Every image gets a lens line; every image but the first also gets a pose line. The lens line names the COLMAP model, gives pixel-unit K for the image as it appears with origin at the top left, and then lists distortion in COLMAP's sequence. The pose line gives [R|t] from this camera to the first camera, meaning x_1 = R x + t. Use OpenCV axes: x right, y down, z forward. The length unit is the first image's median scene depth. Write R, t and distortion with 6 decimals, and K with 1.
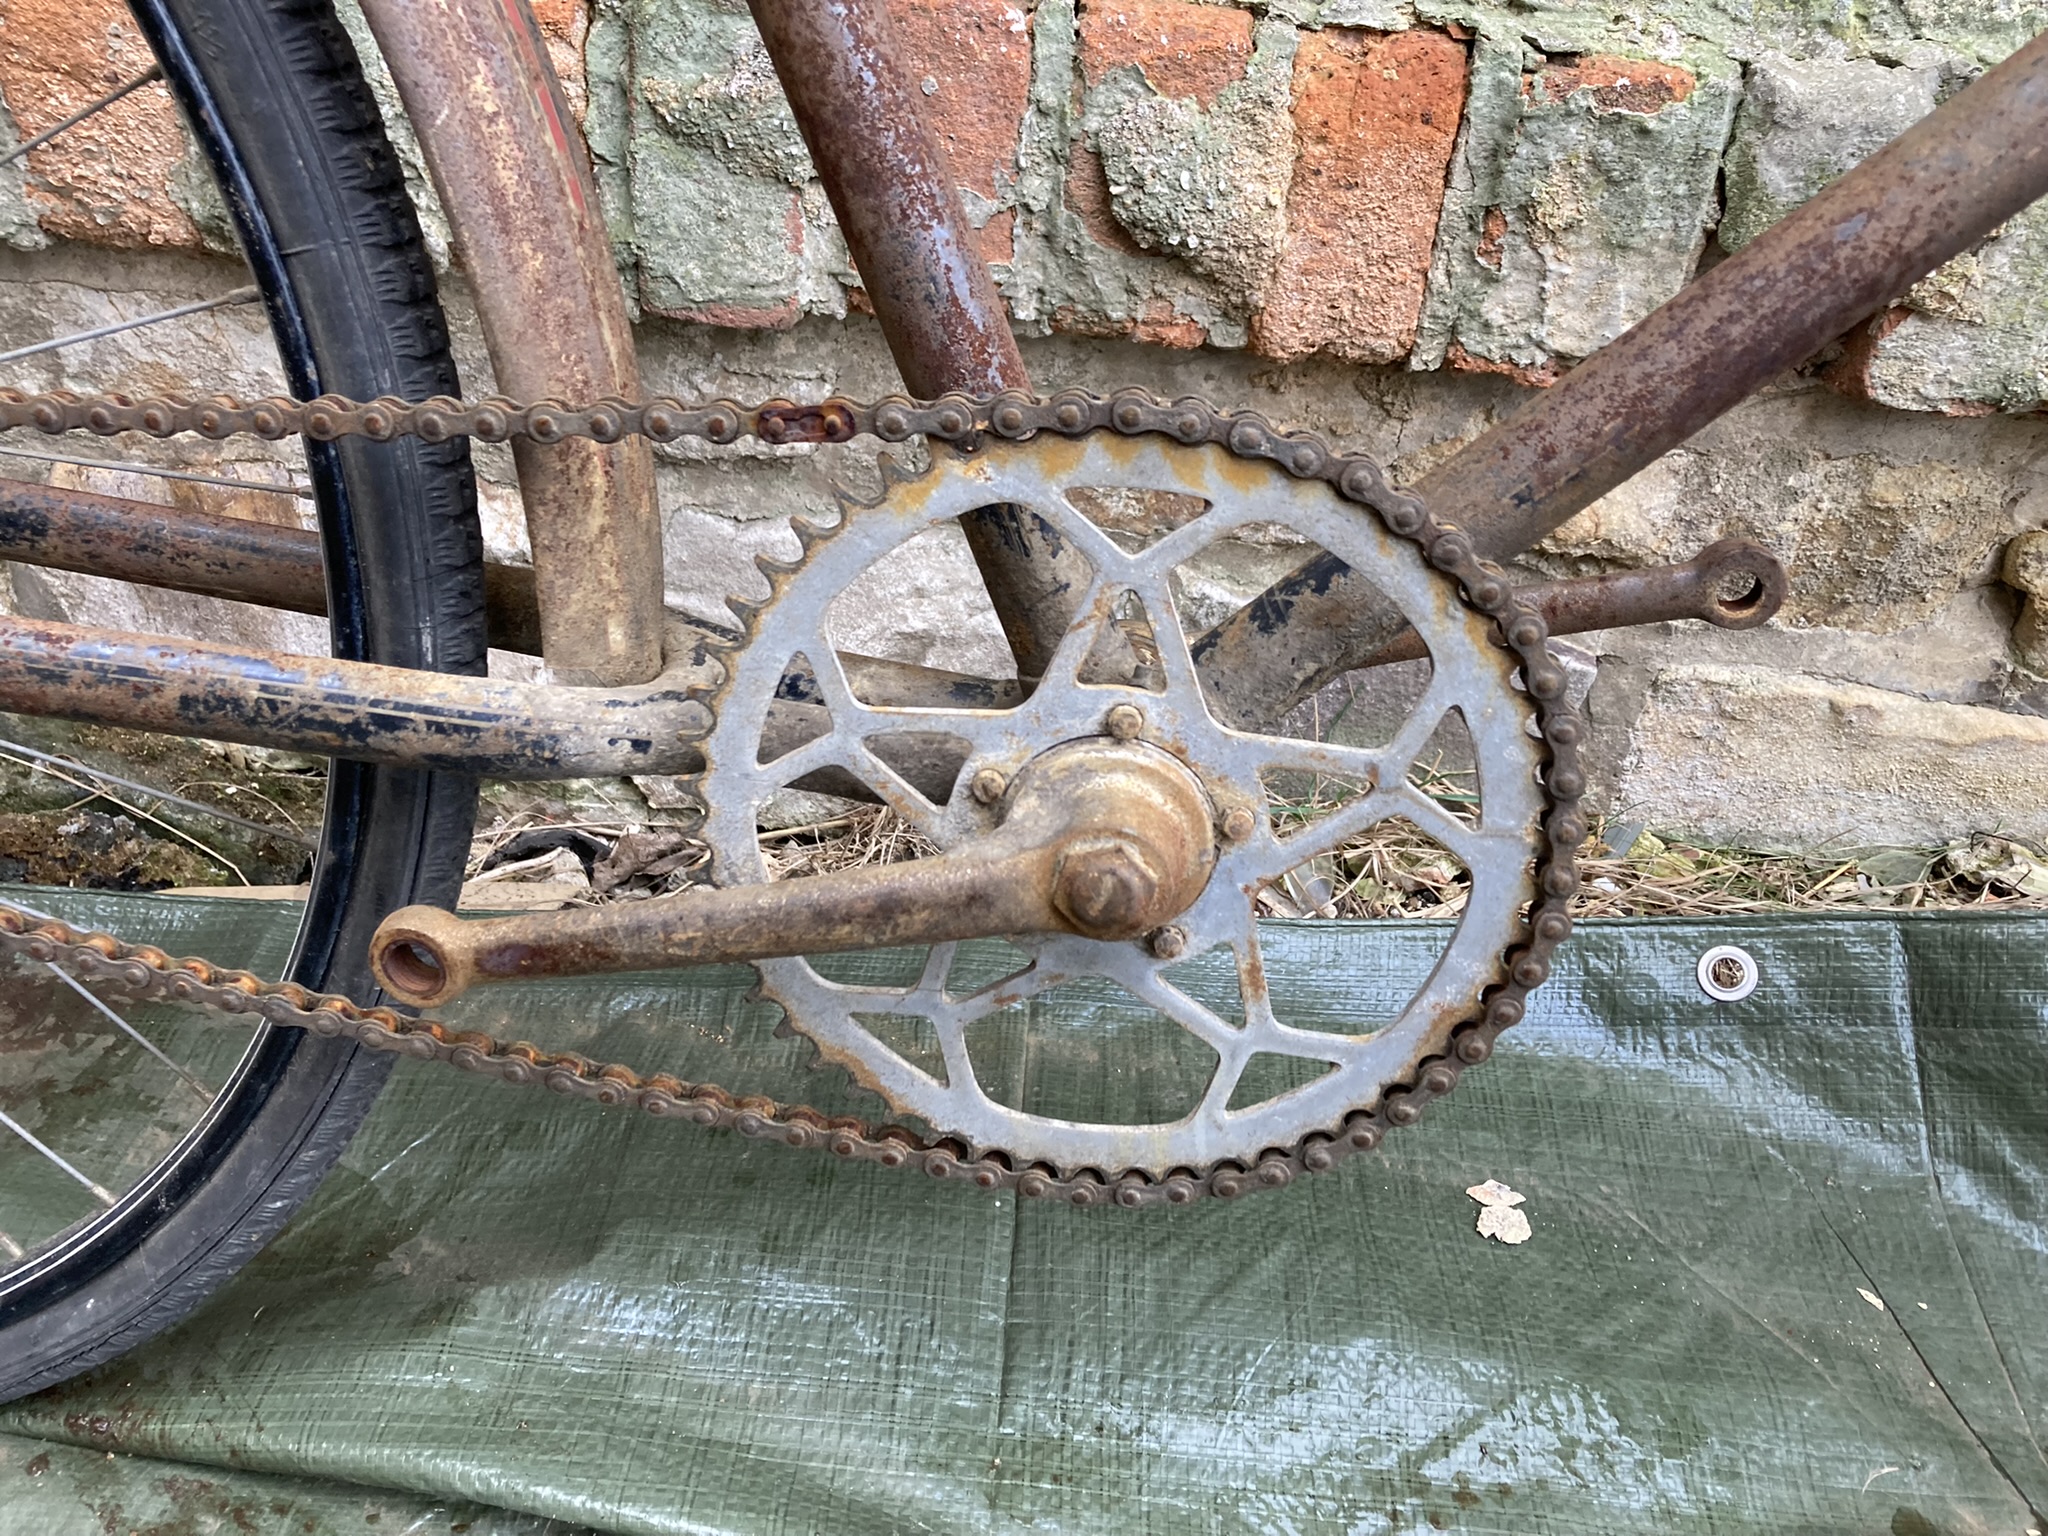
lens RADIAL K [[1713.3, 0, 1010.0], [0, 1713.3, 756.2], [0, 0, 1]] dist [0.019471, -0.010967]
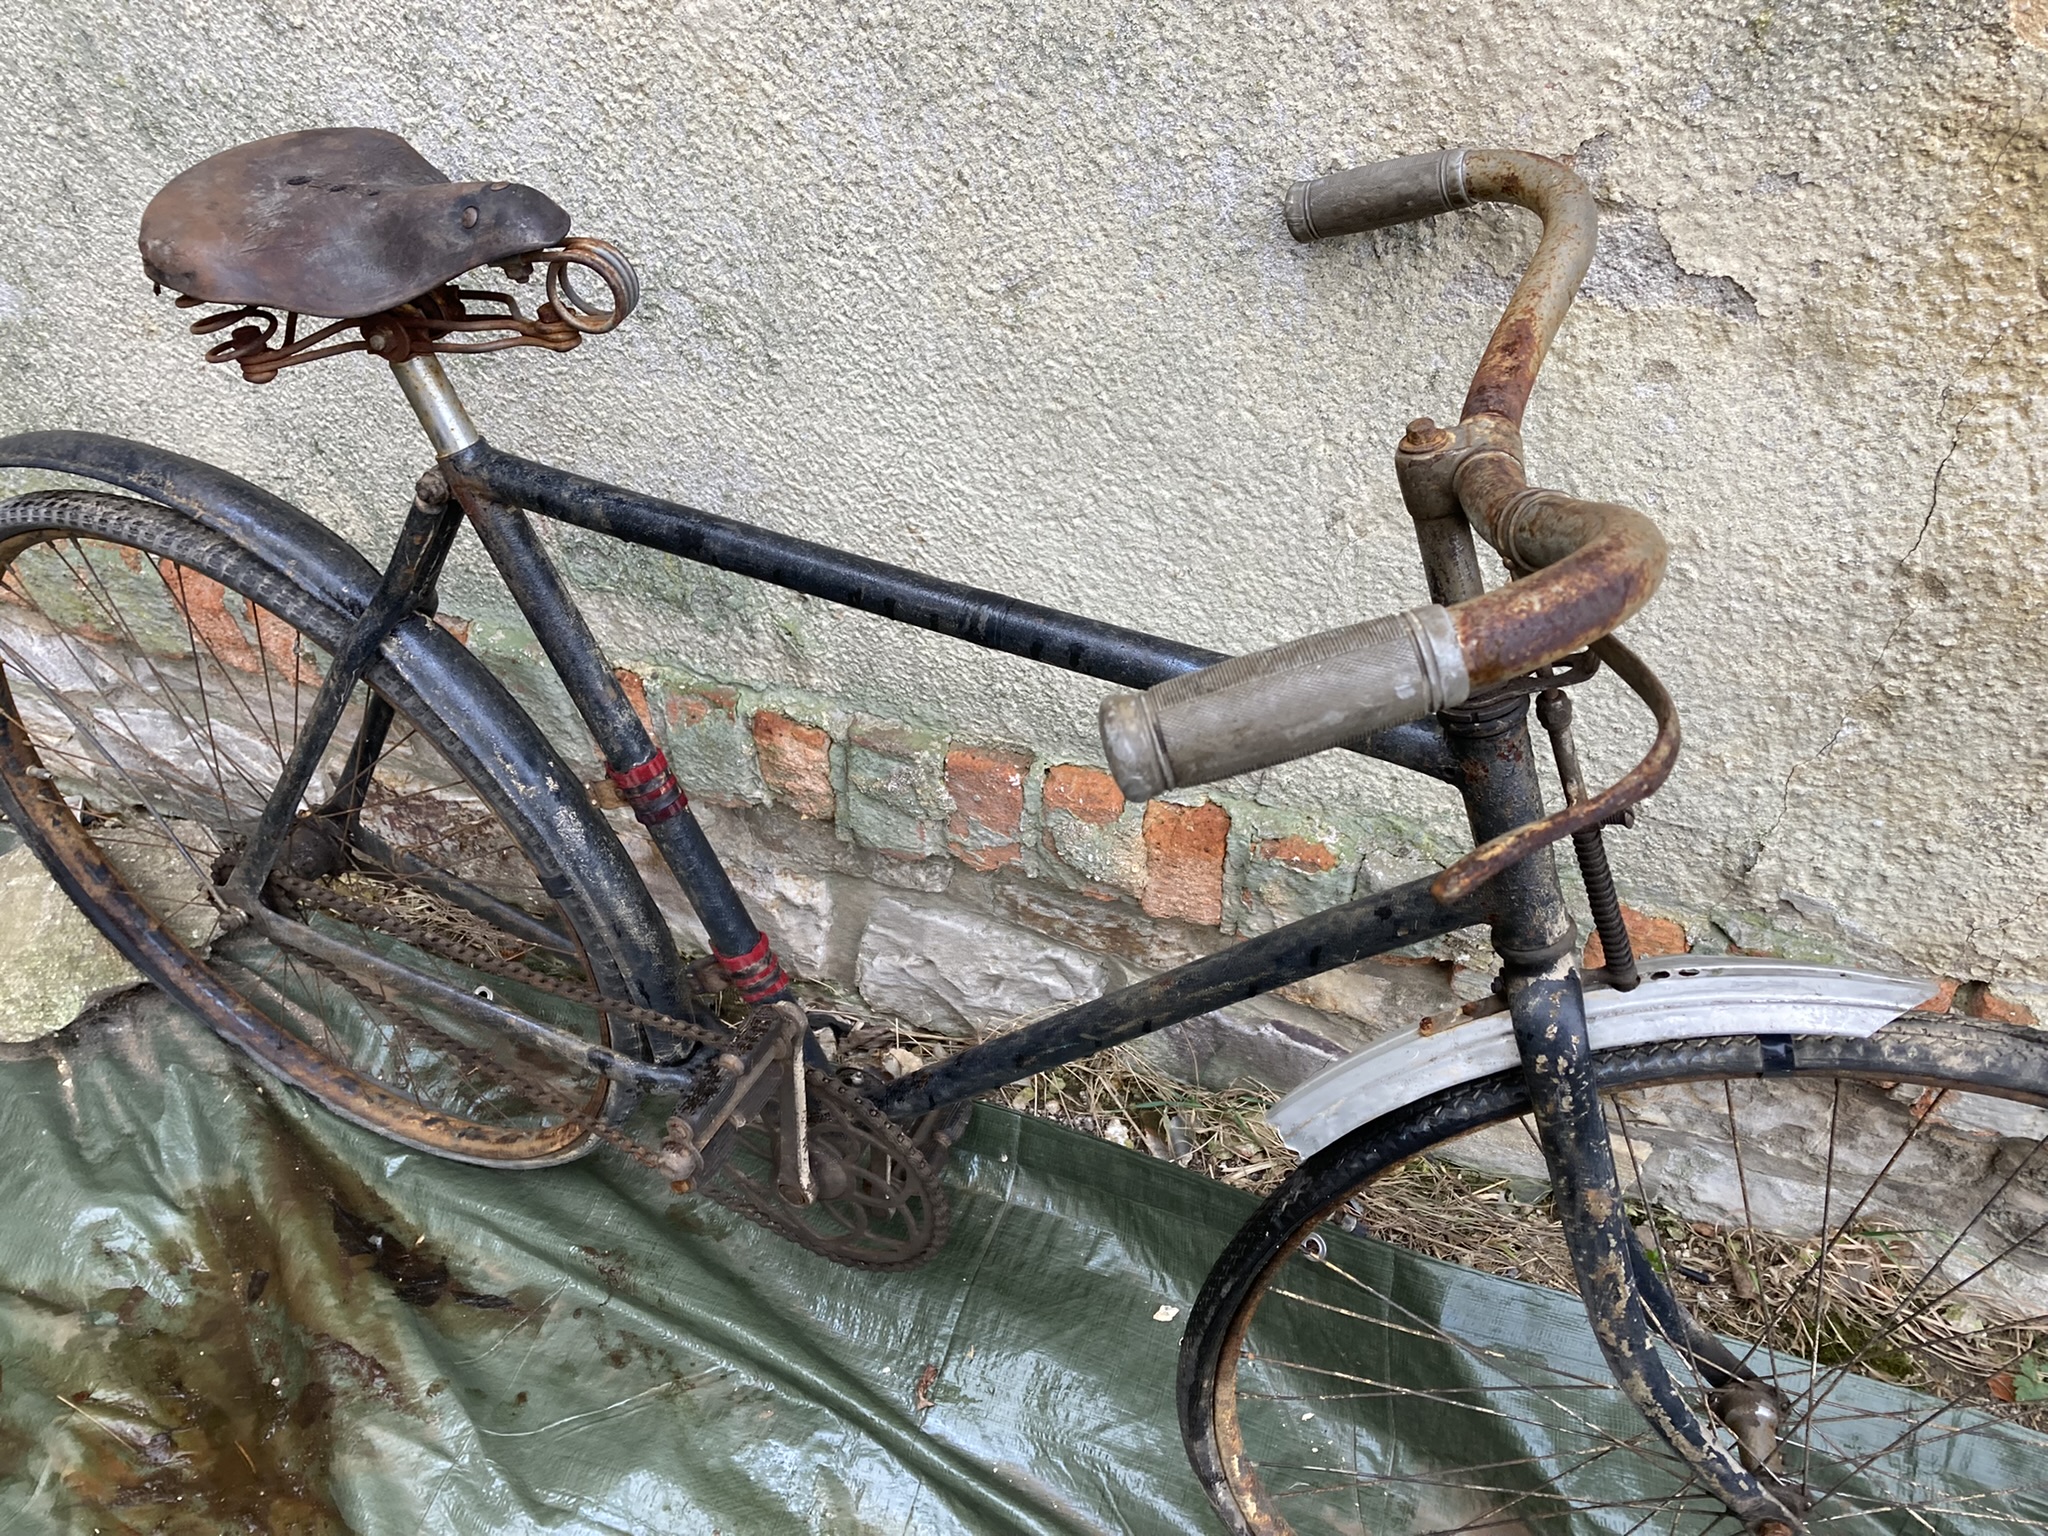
lens RADIAL K [[1713.3, 0, 1009.5], [0, 1713.3, 763.3], [0, 0, 1]] dist [0.019471, -0.010967]
pose [[0.954581, 0.145103, -0.260232, 0.499042], [-0.098007, 0.977714, 0.185659, -0.776223], [0.281372, -0.151722, 0.947529, -0.910704]]
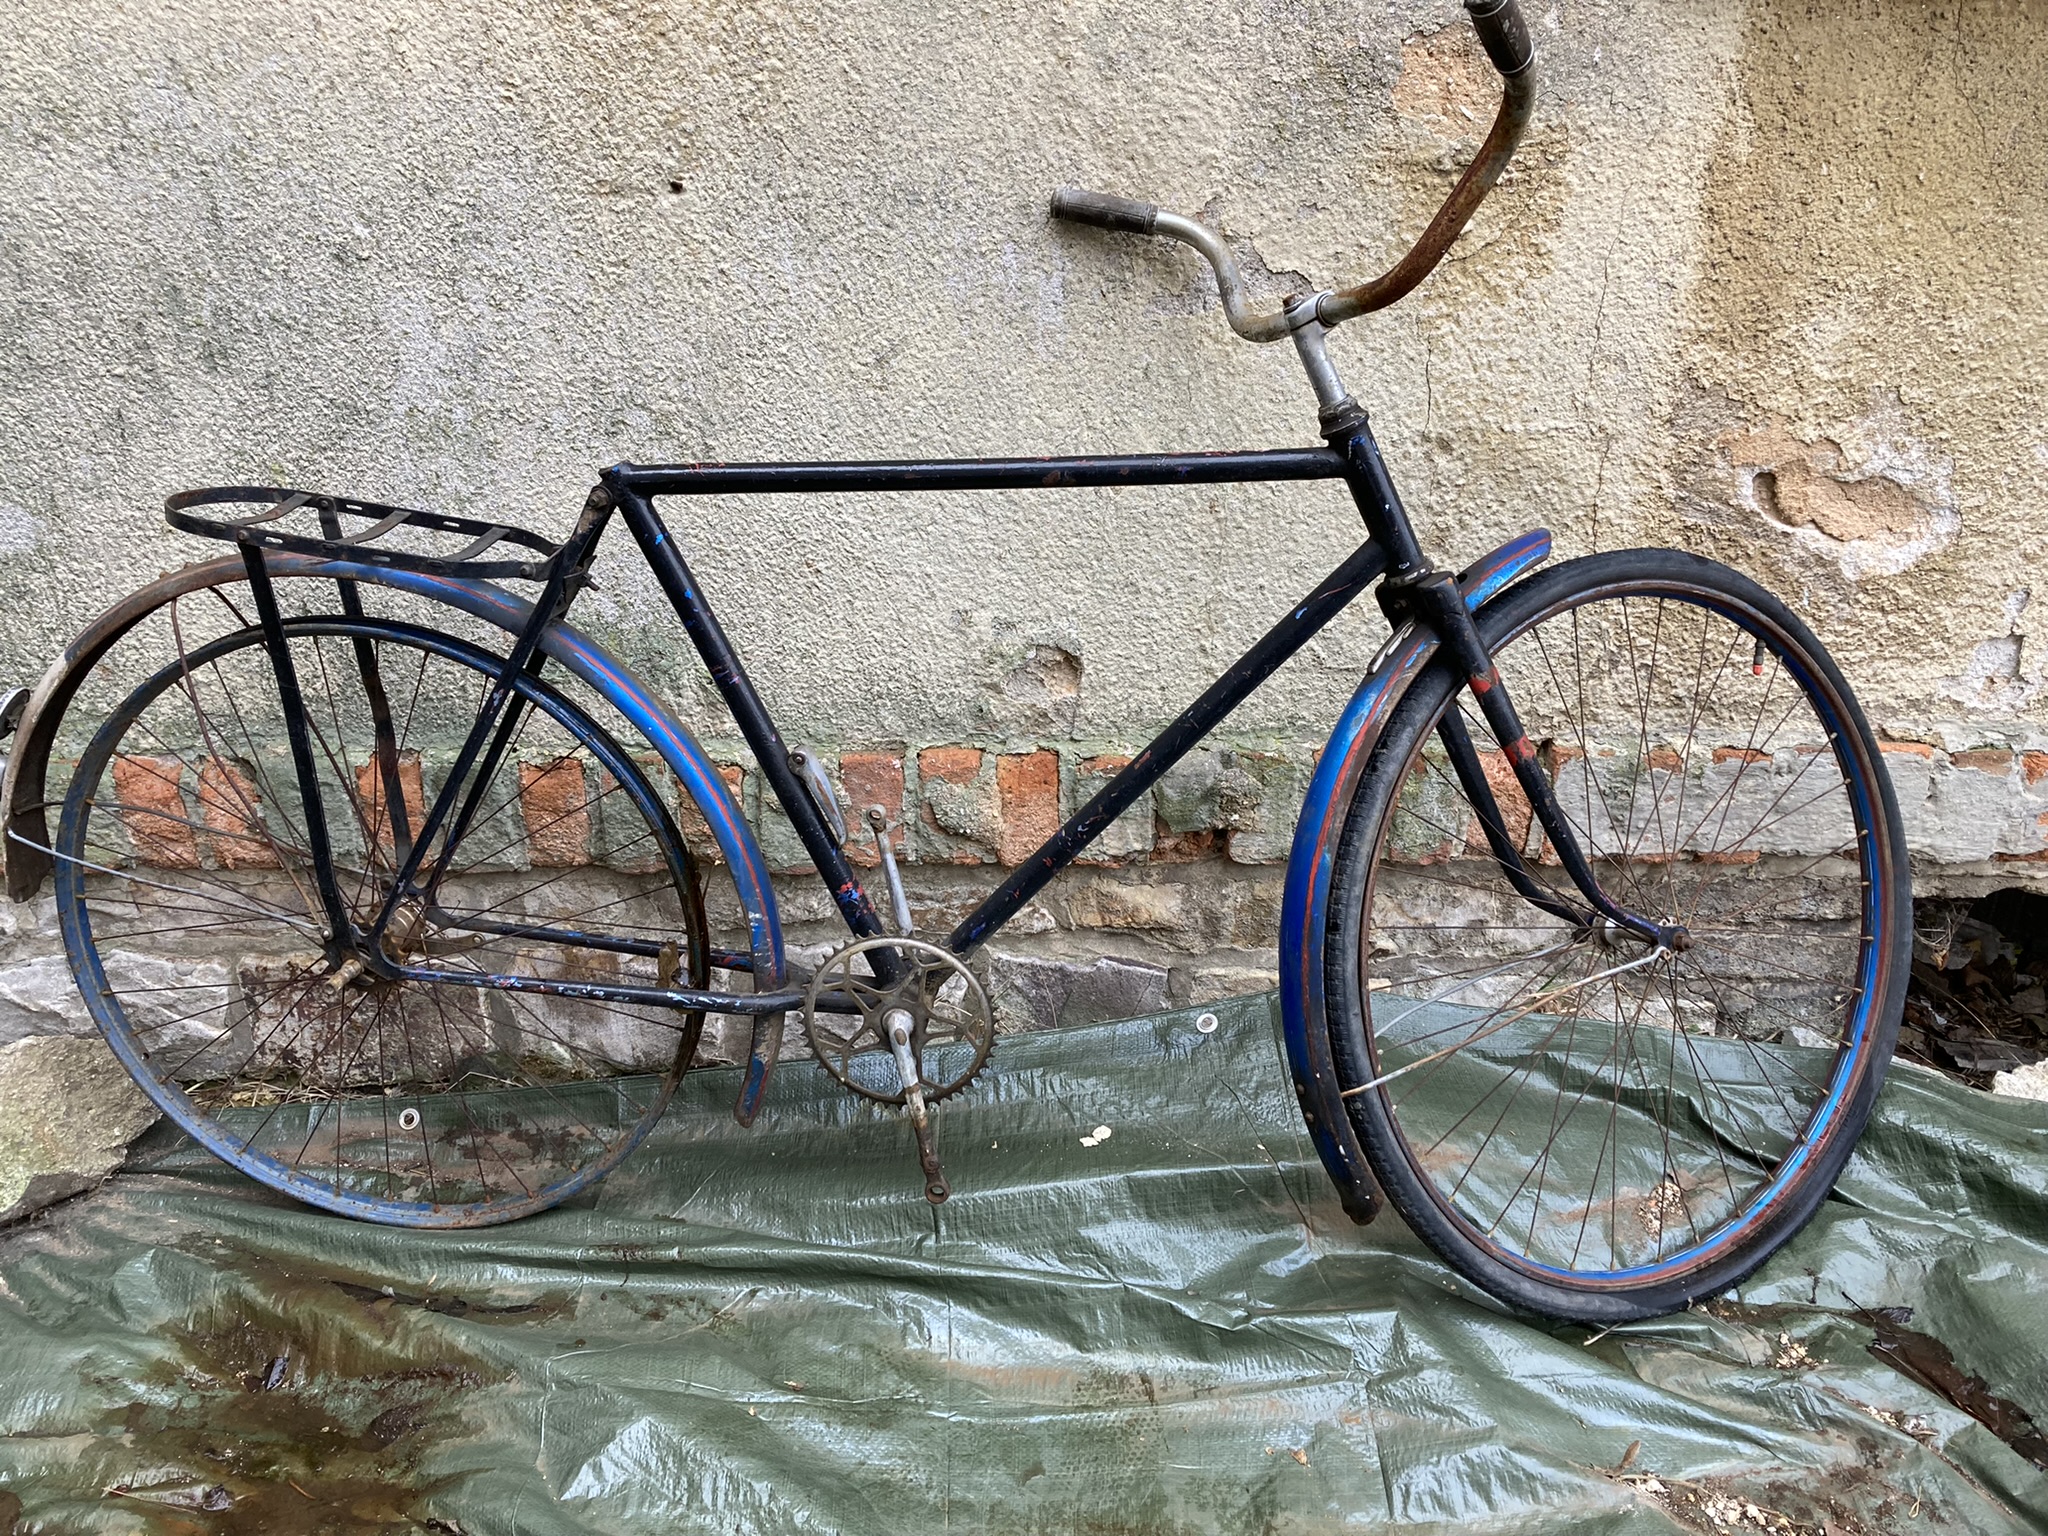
lens RADIAL K [[1713.3, 0, 1038.1], [0, 1713.3, 713.8], [0, 0, 1]] dist [0.019471, -0.010967]
pose [[0.995292, -0.092302, 0.029582, 0.148790], [0.096629, 0.968774, -0.228341, 0.146063], [-0.007582, 0.230124, 0.973132, -1.631892]]
